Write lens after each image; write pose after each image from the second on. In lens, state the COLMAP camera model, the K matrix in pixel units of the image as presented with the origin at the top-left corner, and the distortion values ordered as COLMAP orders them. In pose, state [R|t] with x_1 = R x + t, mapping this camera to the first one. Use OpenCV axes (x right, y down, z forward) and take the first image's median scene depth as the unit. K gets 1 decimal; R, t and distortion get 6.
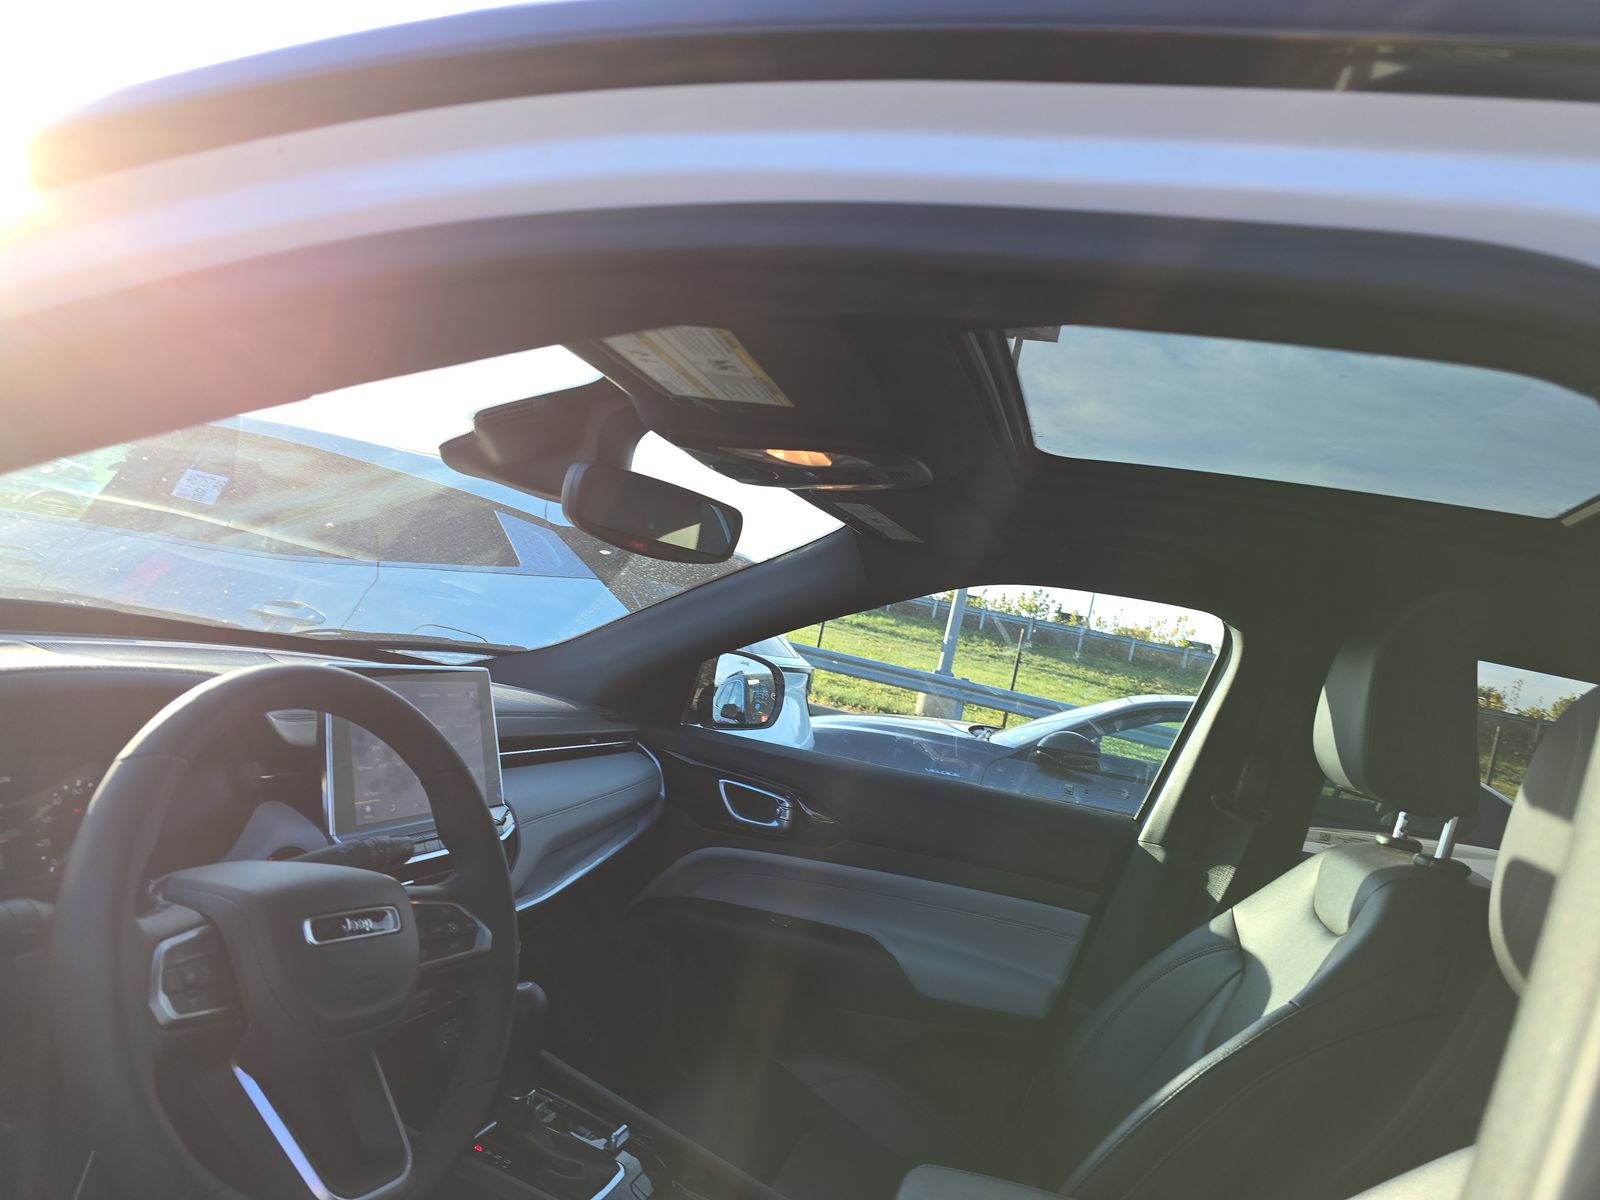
lens RADIAL K [[1067.1, 0, 808.8], [0, 1067.1, 596.8], [0, 0, 1]] dist [0.128553, -0.146057]
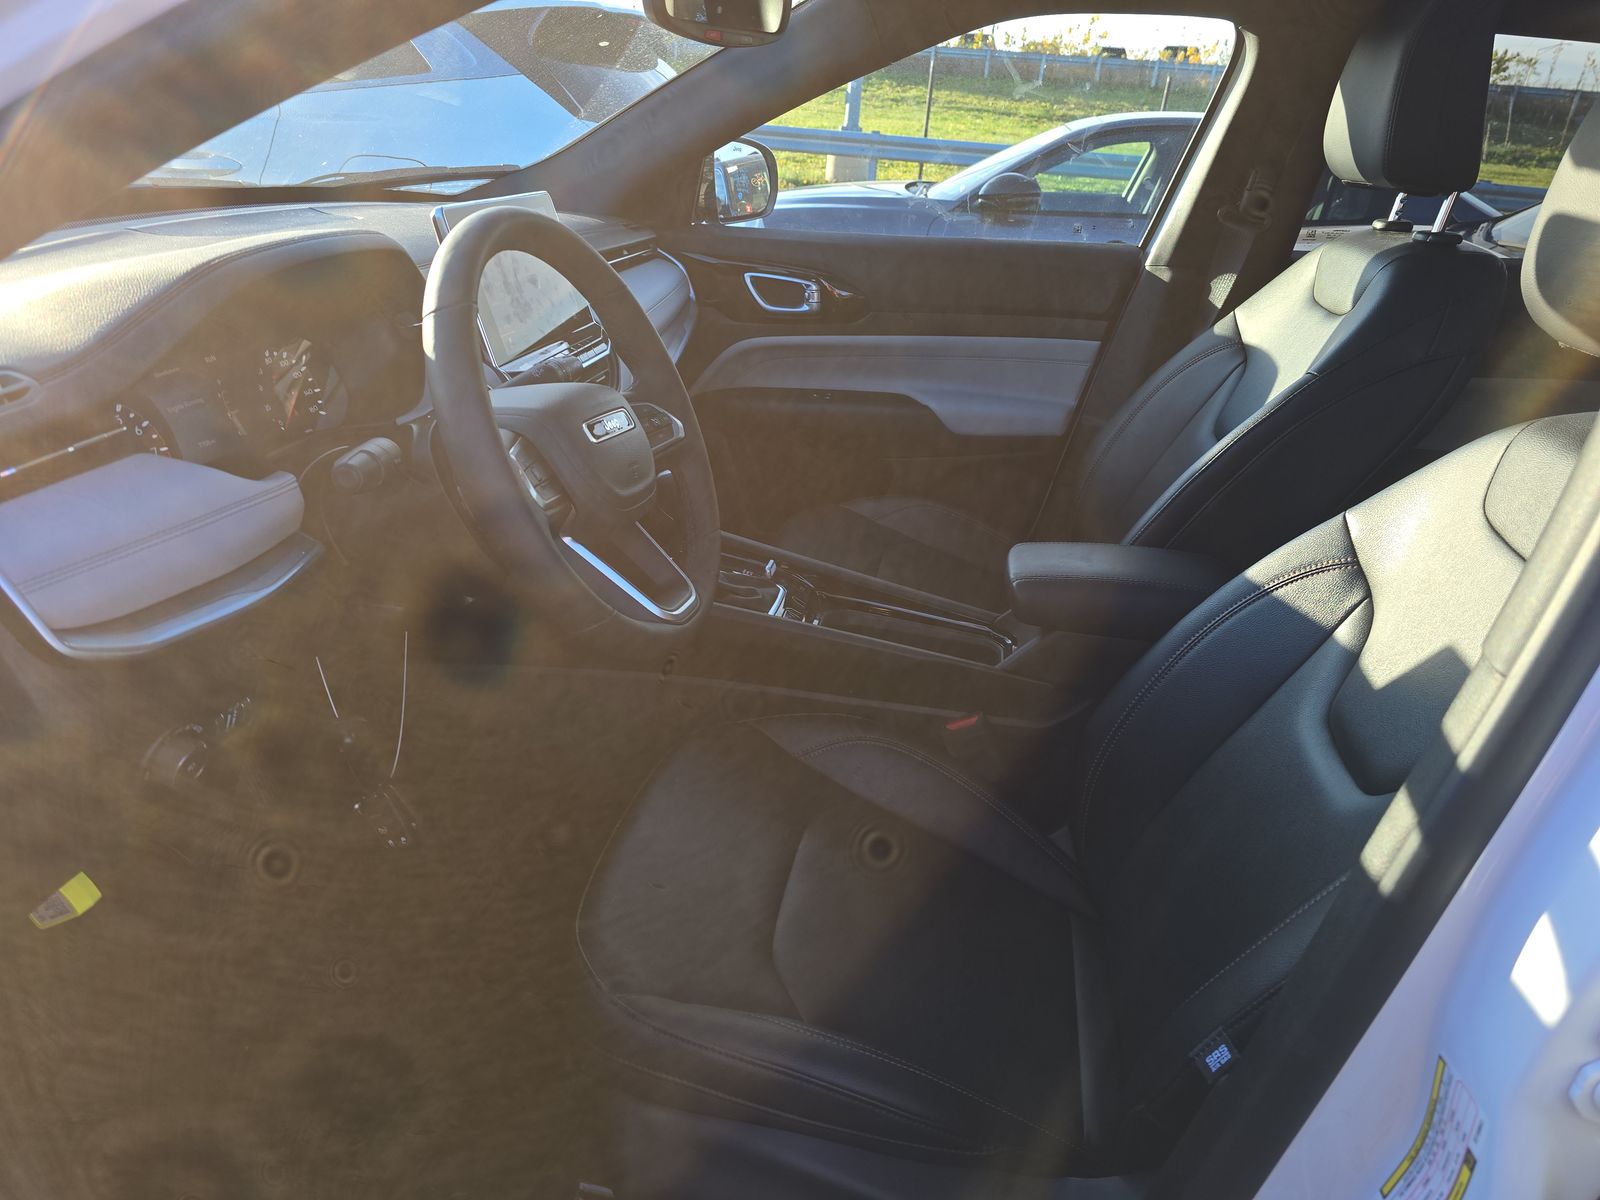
lens RADIAL K [[1072.0, 0, 792.8], [0, 1072.0, 608.1], [0, 0, 1]] dist [0.041967, -0.042076]
pose [[0.986315, -0.163641, 0.020119, -0.124220], [0.136090, 0.876932, 0.460945, -0.021670], [-0.093072, -0.451899, 0.887201, -0.084481]]
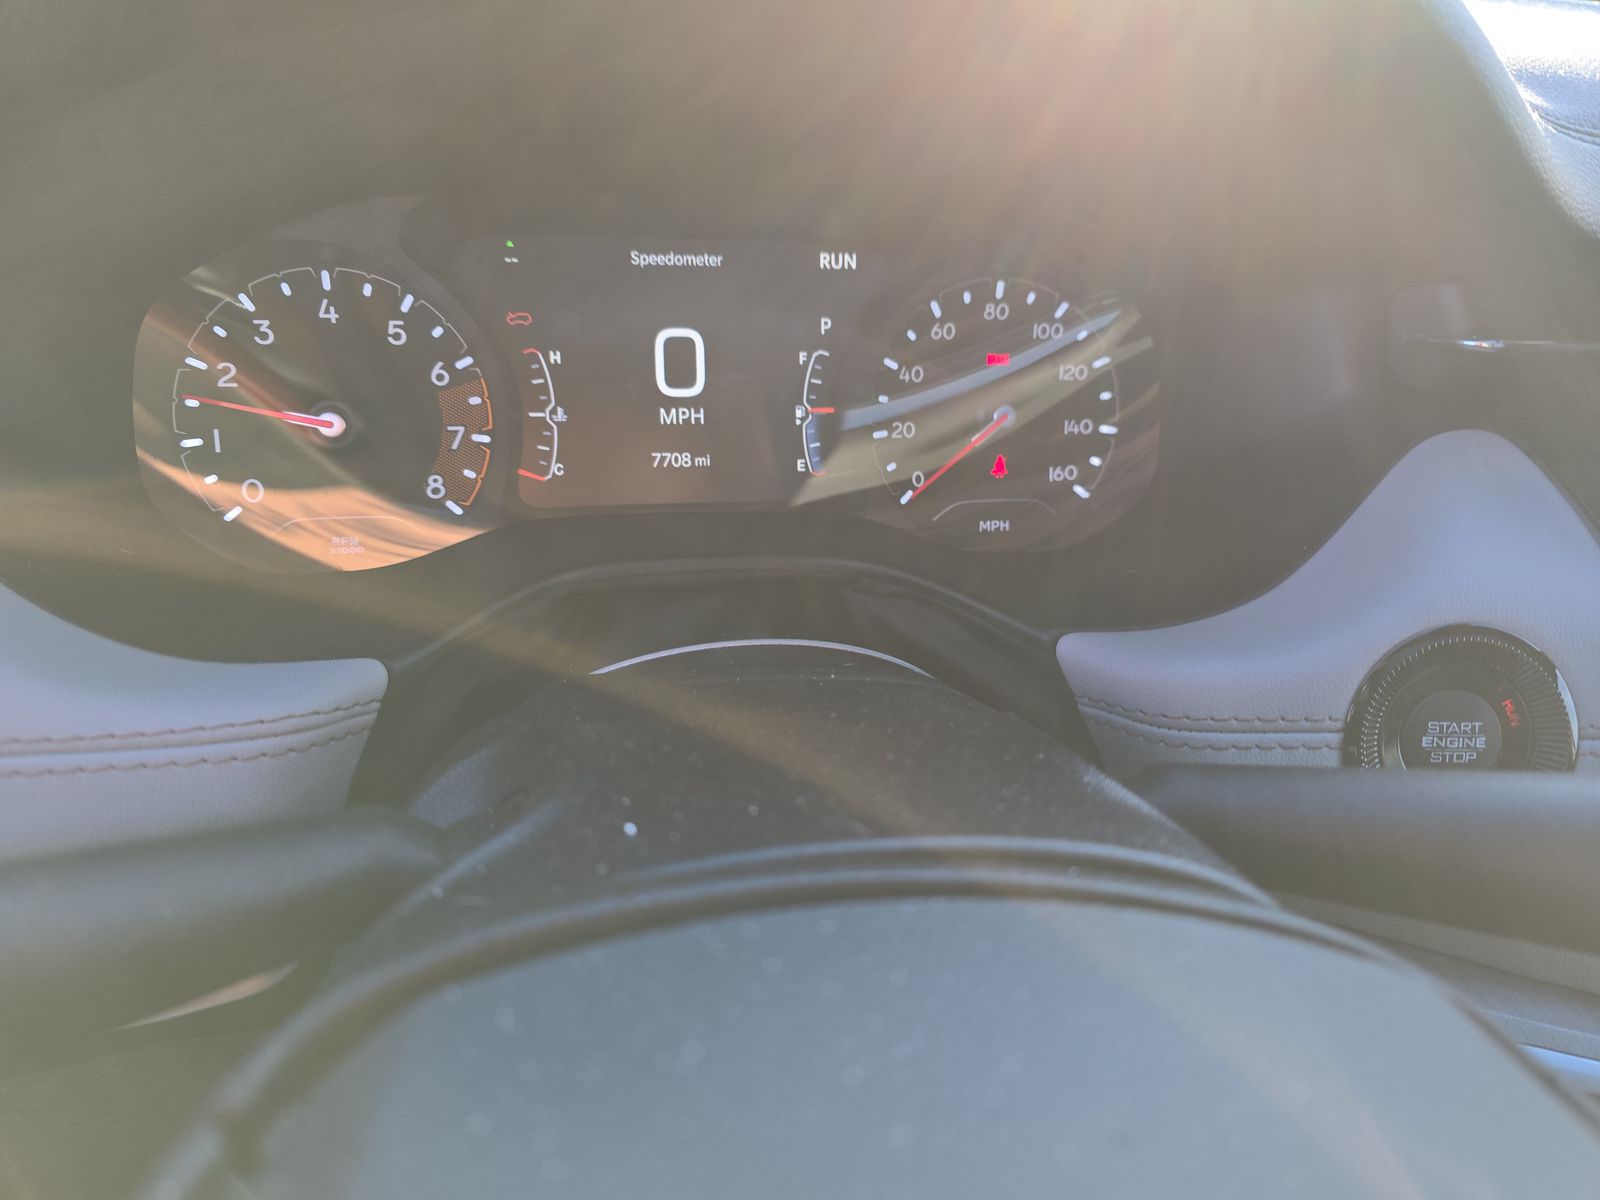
lens RADIAL K [[1072.0, 0, 792.8], [0, 1072.0, 608.1], [0, 0, 1]] dist [0.041967, -0.042076]
pose [[0.458251, 0.352927, -0.815750, -0.206694], [0.040260, 0.908603, 0.415715, 0.065196], [0.887910, -0.223344, 0.402160, 0.447511]]
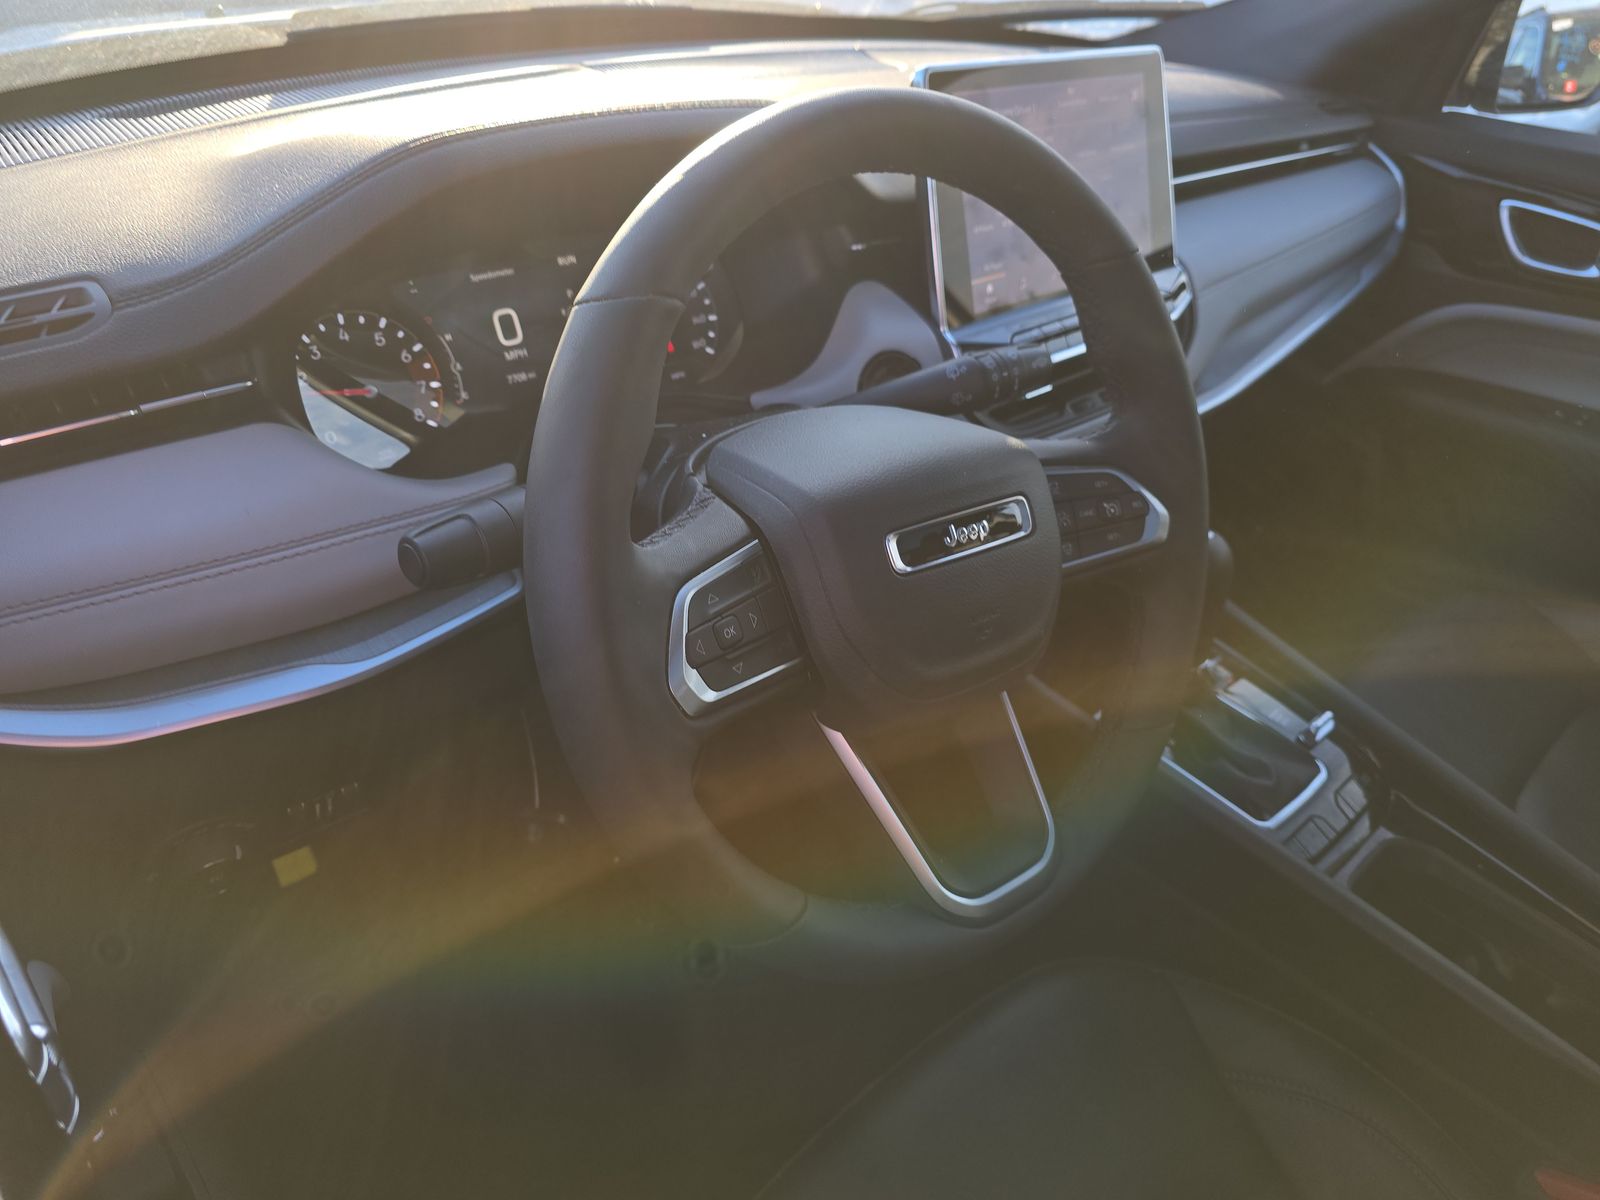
lens RADIAL K [[1072.0, 0, 792.8], [0, 1072.0, 608.1], [0, 0, 1]] dist [0.041967, -0.042076]
pose [[0.844206, 0.170067, -0.508325, -0.079484], [0.124662, 0.860036, 0.494770, 0.006576], [0.521322, -0.481057, 0.704846, 0.222267]]
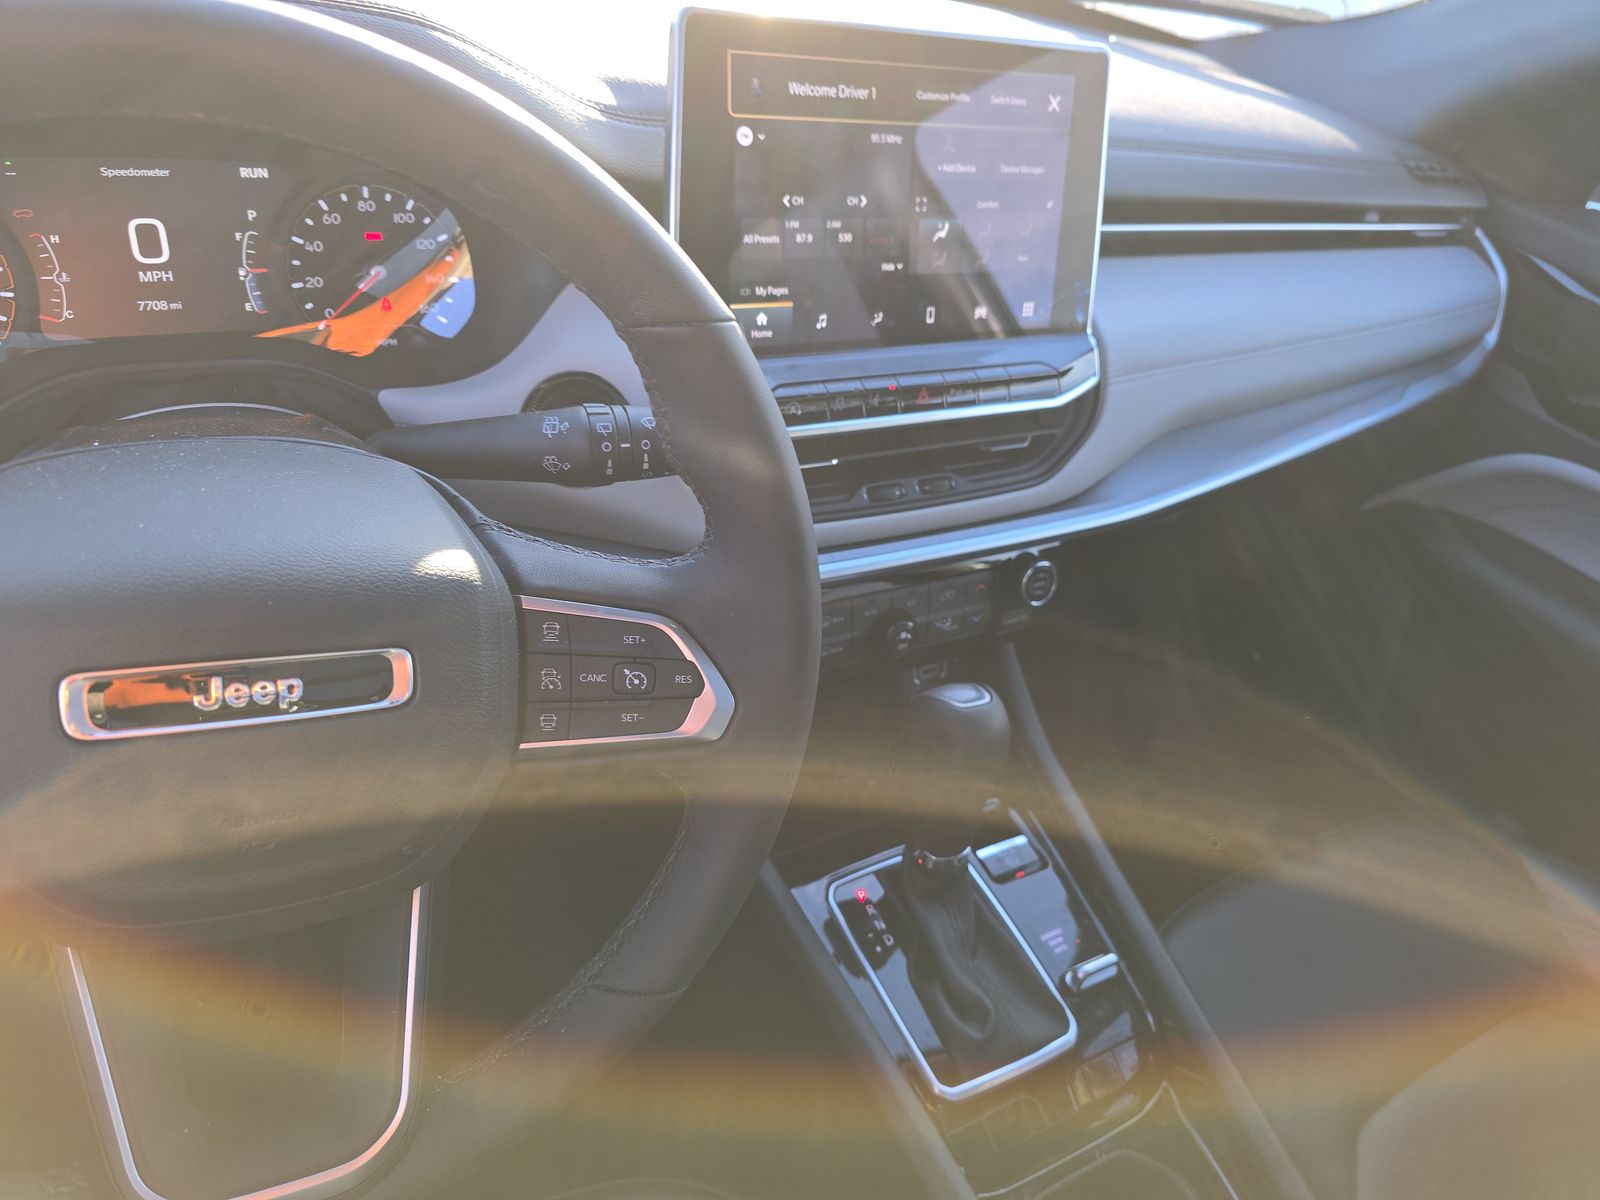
lens RADIAL K [[1099.2, 0, 800.0], [0, 1099.2, 600.0], [0, 0, 1]] dist [0.003768, -0.001378]
pose [[0.715290, 0.376081, -0.589002, -0.011131], [-0.022154, 0.854623, 0.518776, 0.020013], [0.698476, -0.358027, 0.619635, 0.412812]]
